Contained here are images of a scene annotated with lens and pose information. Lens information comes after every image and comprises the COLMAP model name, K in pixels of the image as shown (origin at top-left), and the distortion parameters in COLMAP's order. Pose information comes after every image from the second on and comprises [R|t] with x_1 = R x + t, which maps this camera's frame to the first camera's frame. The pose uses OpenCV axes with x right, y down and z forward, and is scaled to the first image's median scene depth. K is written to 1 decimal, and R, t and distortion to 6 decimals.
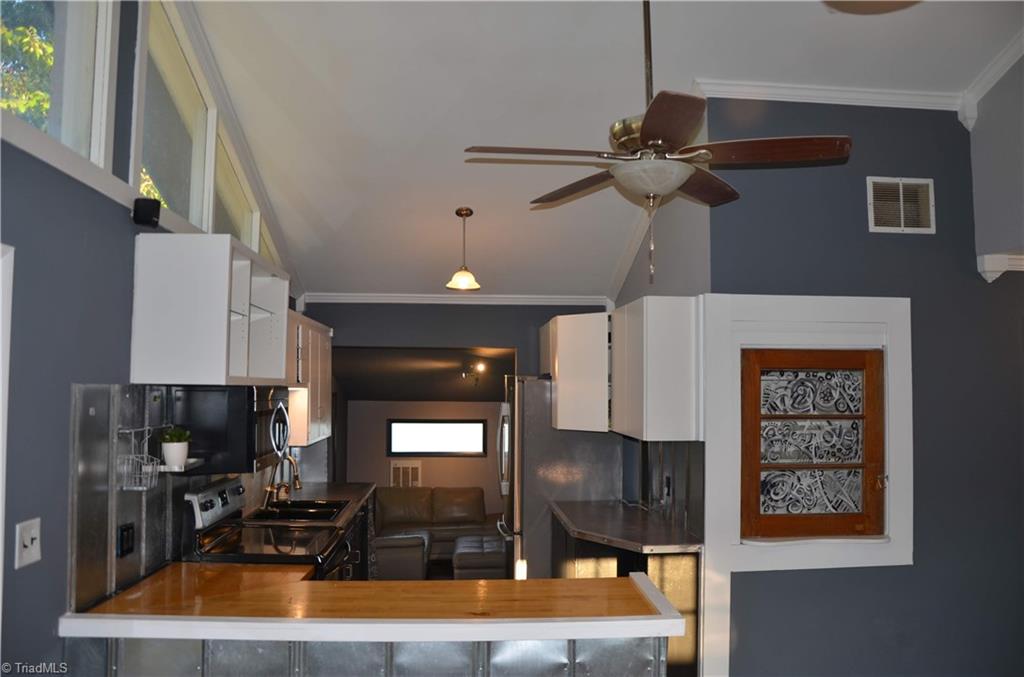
lens RADIAL K [[810.1, 0, 526.9], [0, 810.1, 339.2], [0, 0, 1]] dist [-0.137197, 0.086424]
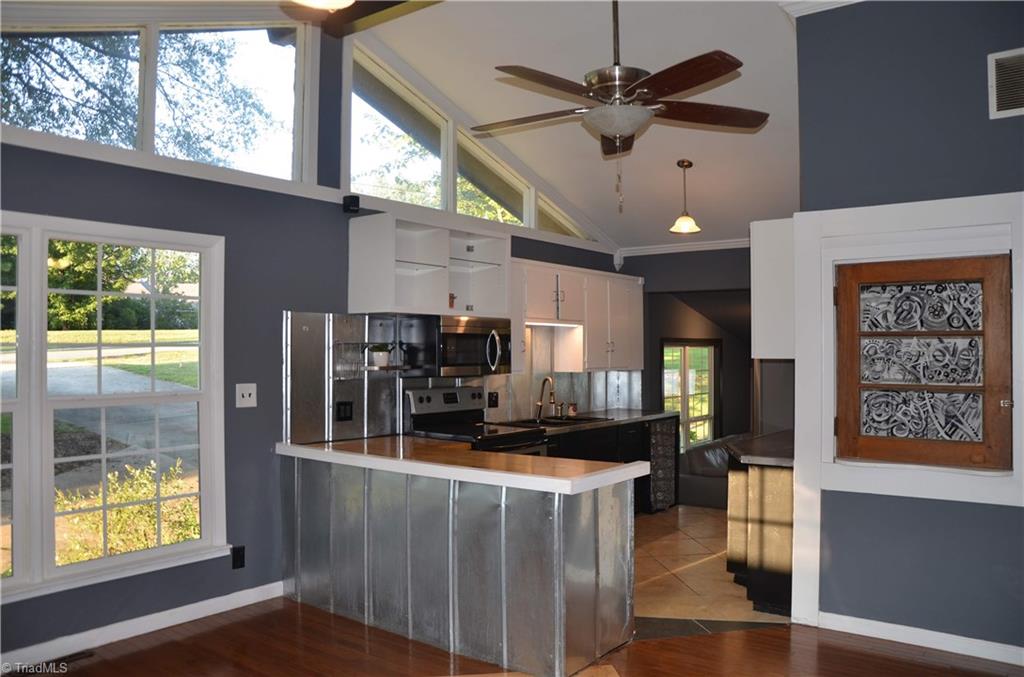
lens RADIAL K [[810.1, 0, 515.4], [0, 810.1, 339.8], [0, 0, 1]] dist [-0.137197, 0.086424]
pose [[0.740305, -0.014786, -0.672109, 0.623241], [0.042713, 0.998773, 0.025076, 0.061841], [0.670913, -0.047272, 0.740028, 0.013942]]
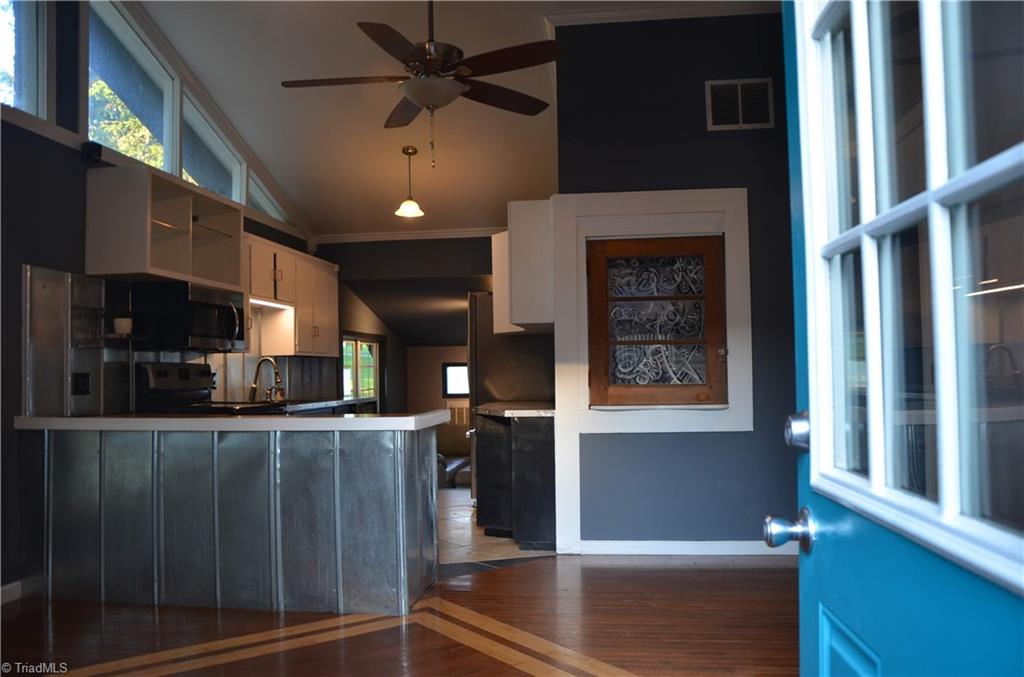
lens RADIAL K [[856.2, 0, 520.5], [0, 856.2, 342.5], [0, 0, 1]] dist [-0.106768, 0.056663]
pose [[0.974924, -0.027096, -0.220884, 0.436358], [0.031666, 0.999351, 0.017175, 0.132764], [0.220276, -0.023739, 0.975149, -0.219672]]
